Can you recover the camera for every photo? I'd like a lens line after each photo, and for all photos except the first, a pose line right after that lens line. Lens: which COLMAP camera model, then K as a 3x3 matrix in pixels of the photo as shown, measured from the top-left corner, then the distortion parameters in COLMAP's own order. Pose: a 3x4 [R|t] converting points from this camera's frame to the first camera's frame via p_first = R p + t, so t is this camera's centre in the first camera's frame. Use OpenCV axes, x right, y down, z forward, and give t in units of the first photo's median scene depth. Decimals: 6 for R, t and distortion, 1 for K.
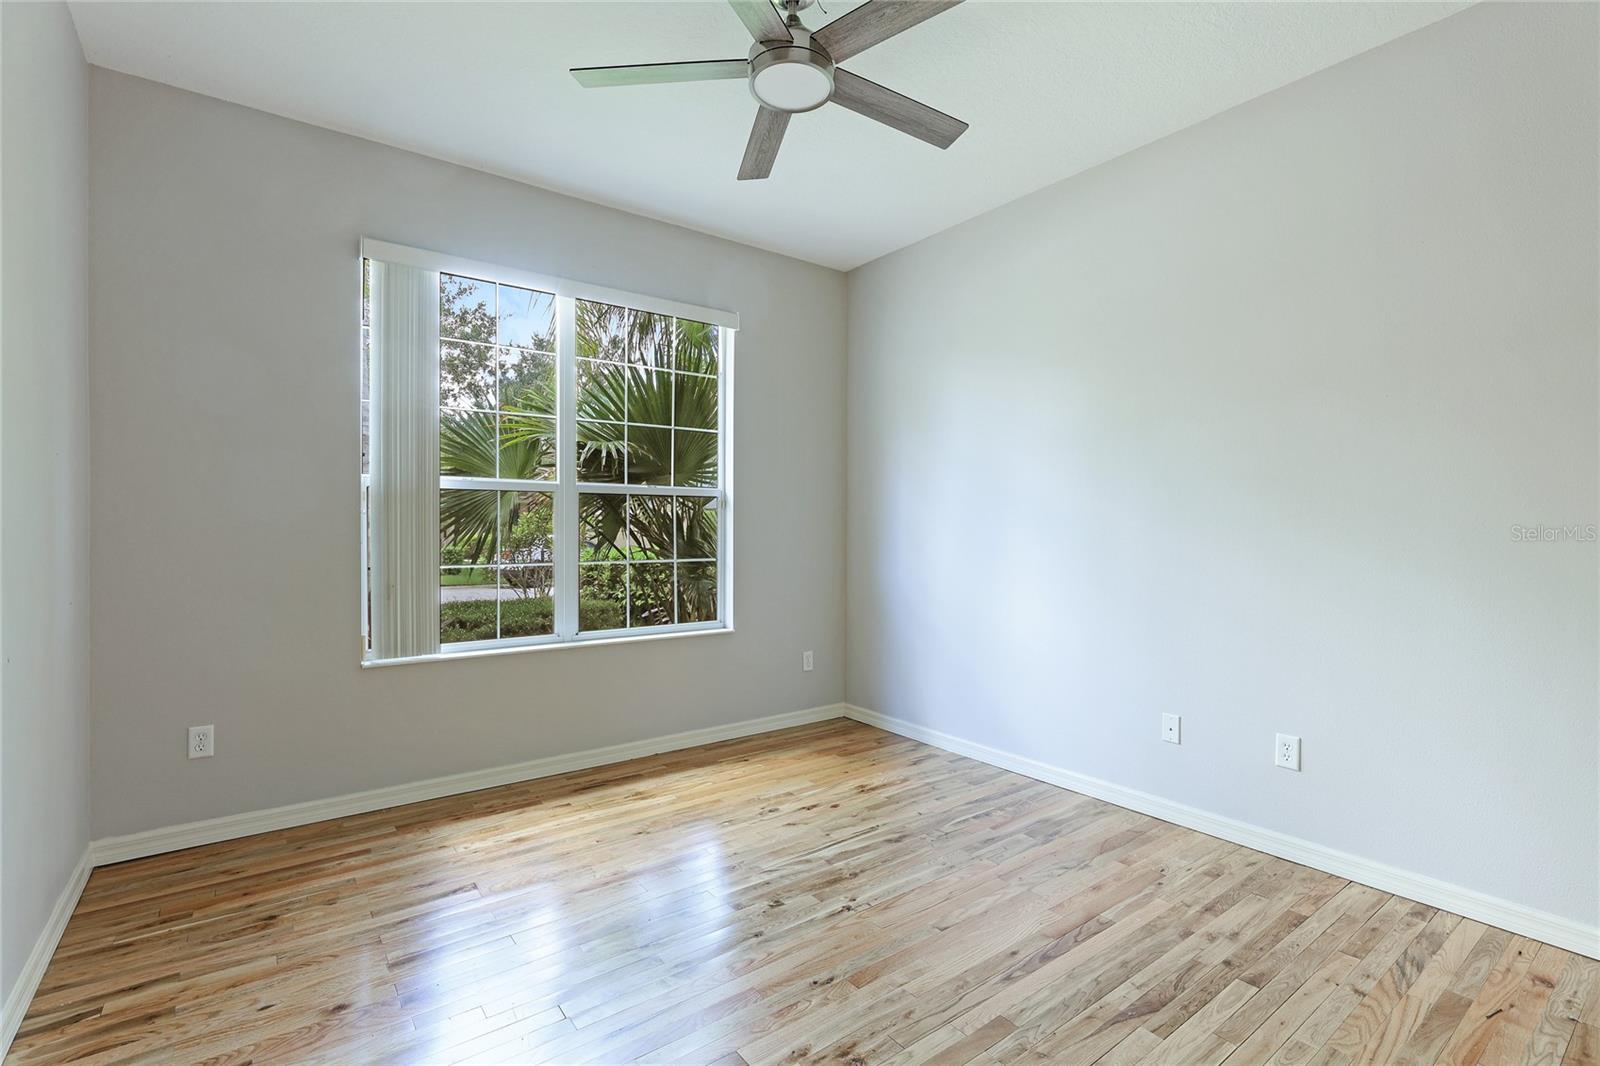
lens RADIAL K [[731.1, 0, 791.6], [0, 731.1, 542.0], [0, 0, 1]] dist [-0.002066, 0.000287]
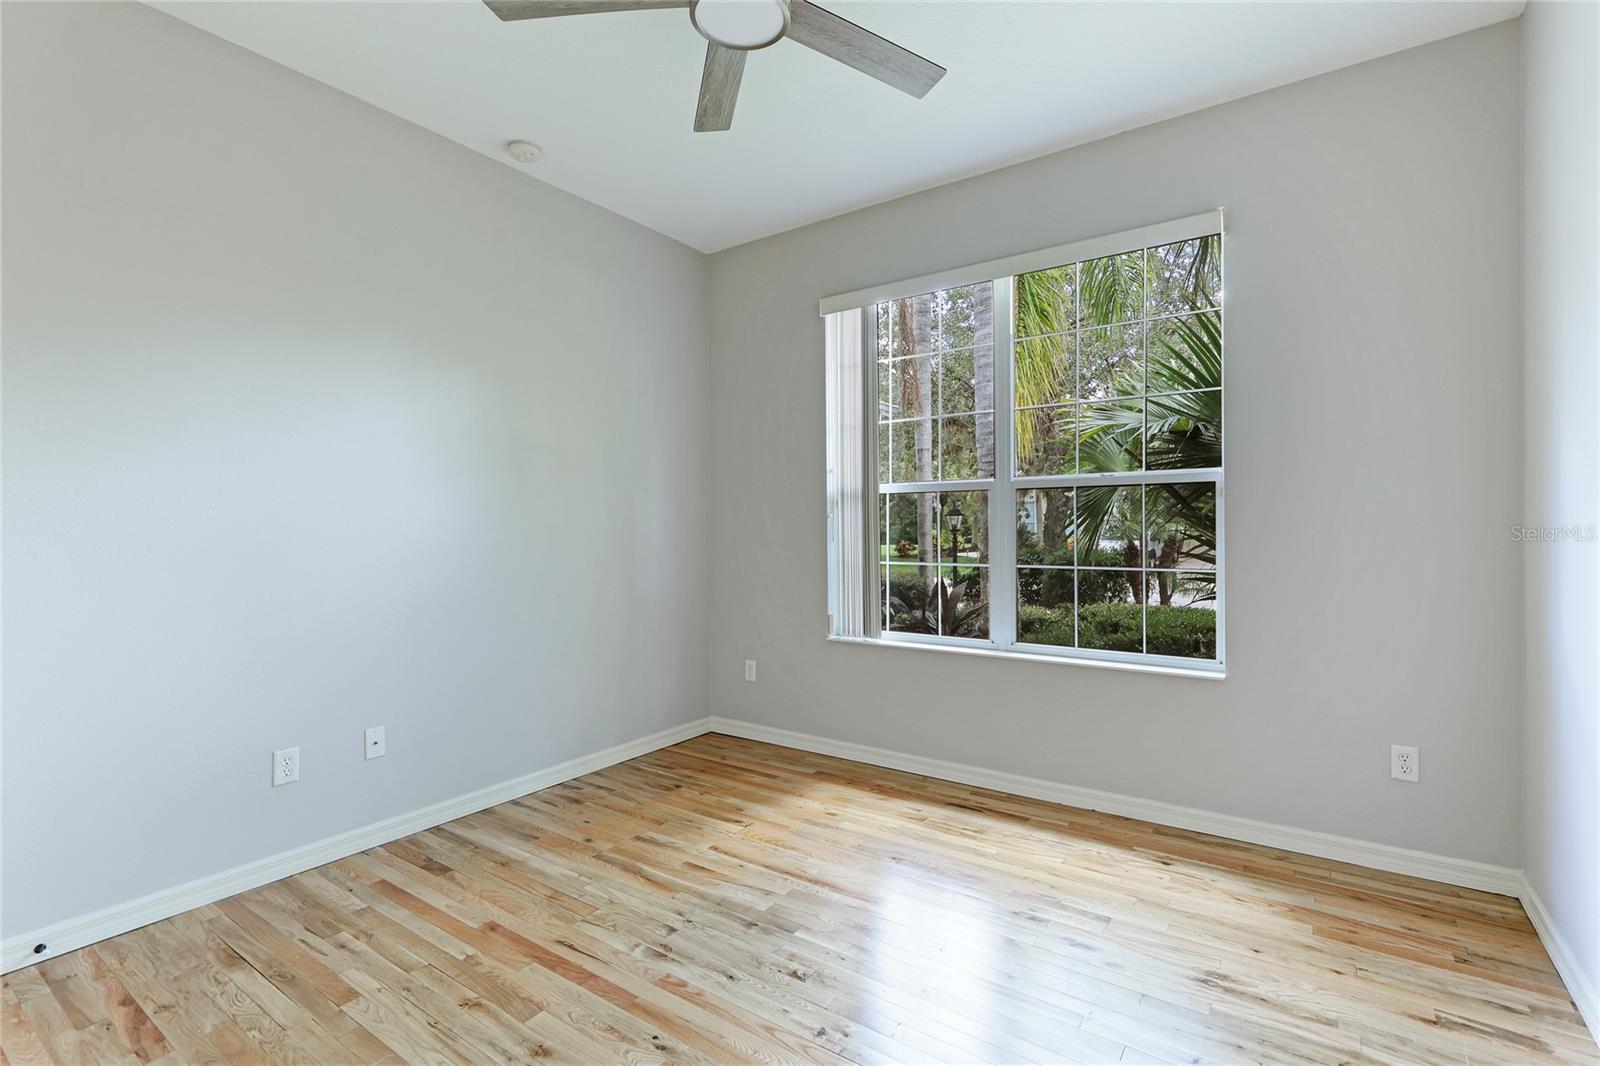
lens RADIAL K [[731.1, 0, 783.0], [0, 731.1, 527.2], [0, 0, 1]] dist [-0.002066, 0.000287]
pose [[0.309106, -0.000558, -0.951027, 0.543152], [-0.009010, 0.999953, -0.003515, -0.015208], [0.950985, 0.009655, 0.309086, 0.495305]]
